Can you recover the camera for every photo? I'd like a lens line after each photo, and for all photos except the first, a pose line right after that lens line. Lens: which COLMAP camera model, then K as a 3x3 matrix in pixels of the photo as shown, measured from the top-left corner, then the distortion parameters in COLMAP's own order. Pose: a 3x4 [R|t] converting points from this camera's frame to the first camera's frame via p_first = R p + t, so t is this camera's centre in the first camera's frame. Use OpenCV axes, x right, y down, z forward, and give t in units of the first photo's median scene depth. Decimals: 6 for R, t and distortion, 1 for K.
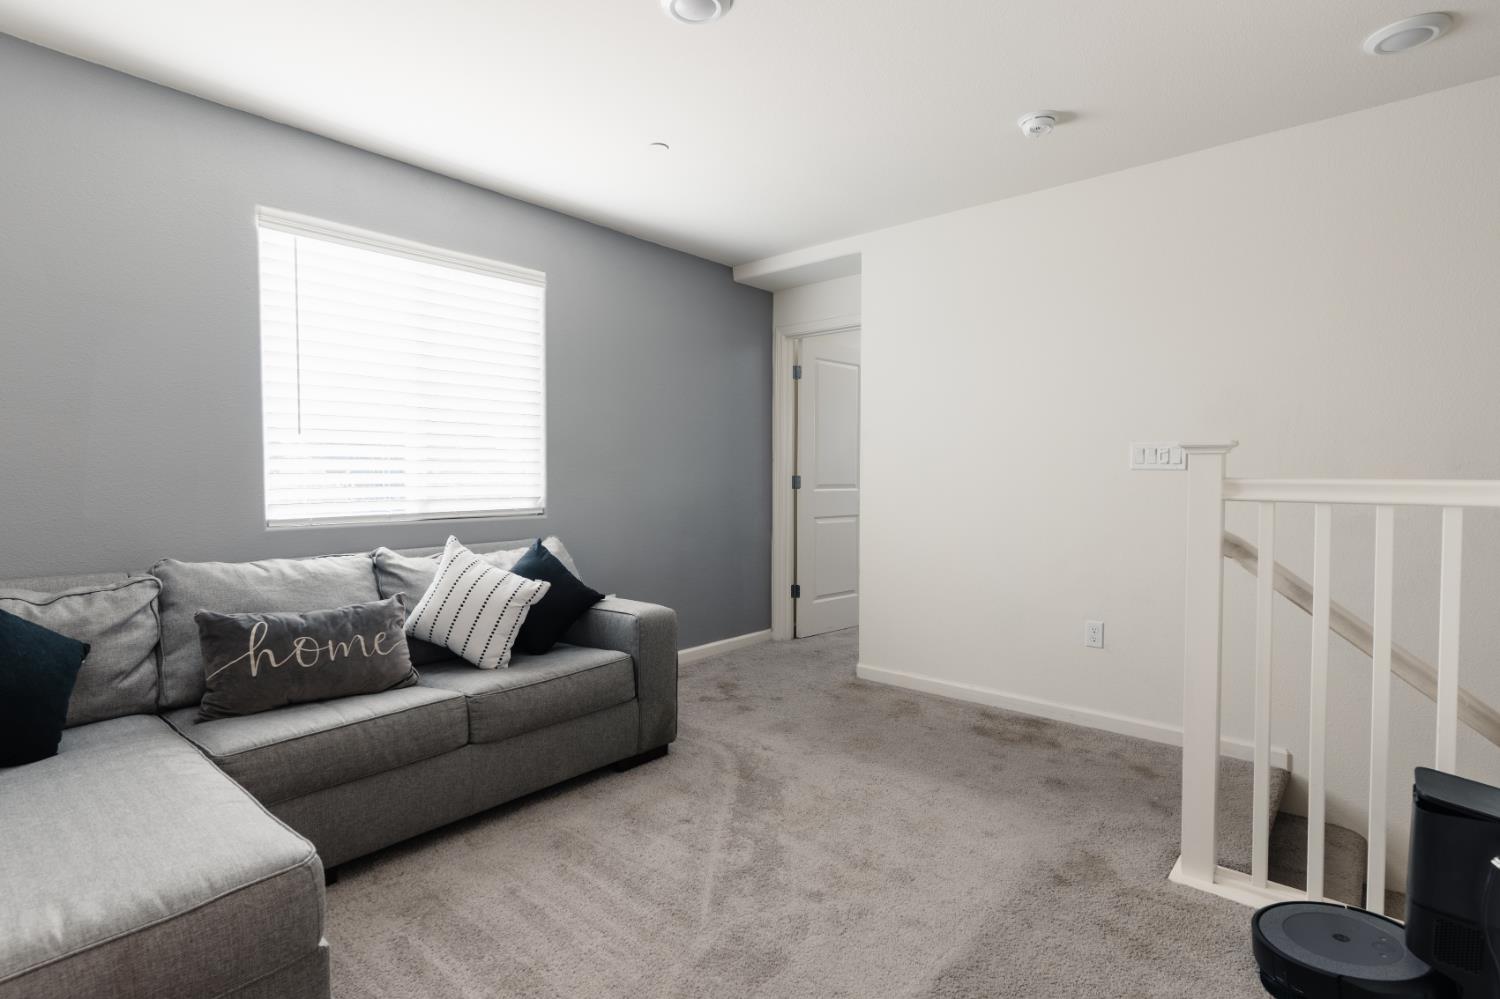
lens RADIAL K [[719.9, 0, 745.6], [0, 719.9, 500.8], [0, 0, 1]] dist [0.013404, -0.000185]
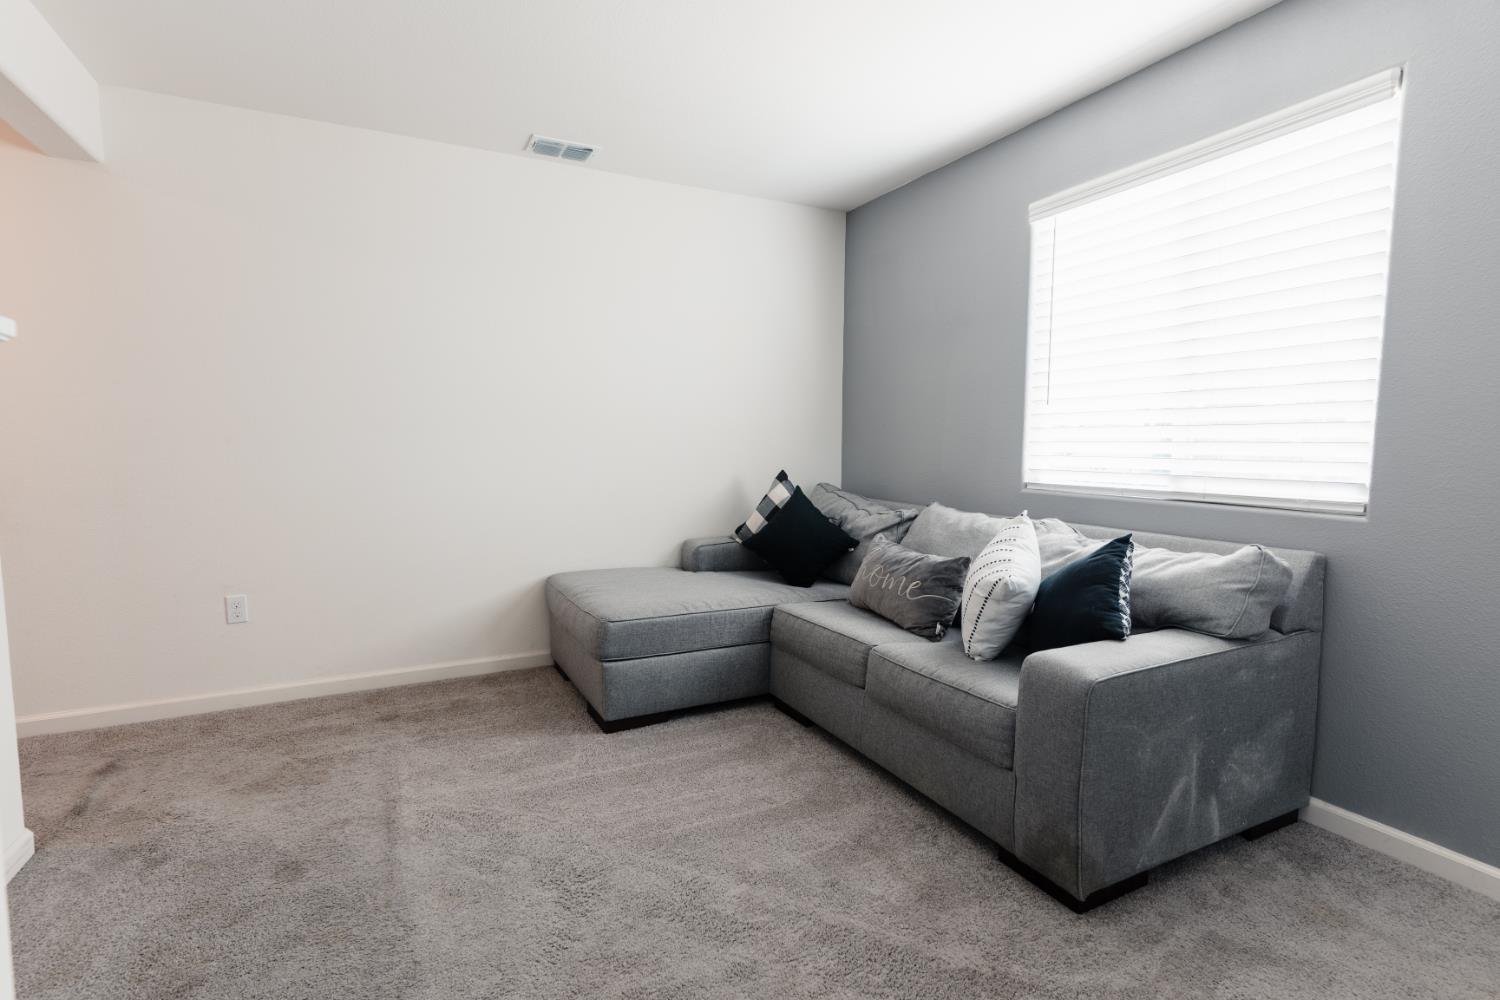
lens RADIAL K [[719.9, 0, 745.6], [0, 719.9, 501.3], [0, 0, 1]] dist [0.013404, -0.000185]
pose [[-0.372467, 0.079095, -0.924669, 0.607502], [-0.036128, 0.994370, 0.099611, -0.044700], [0.927342, 0.070509, -0.367513, 1.096048]]
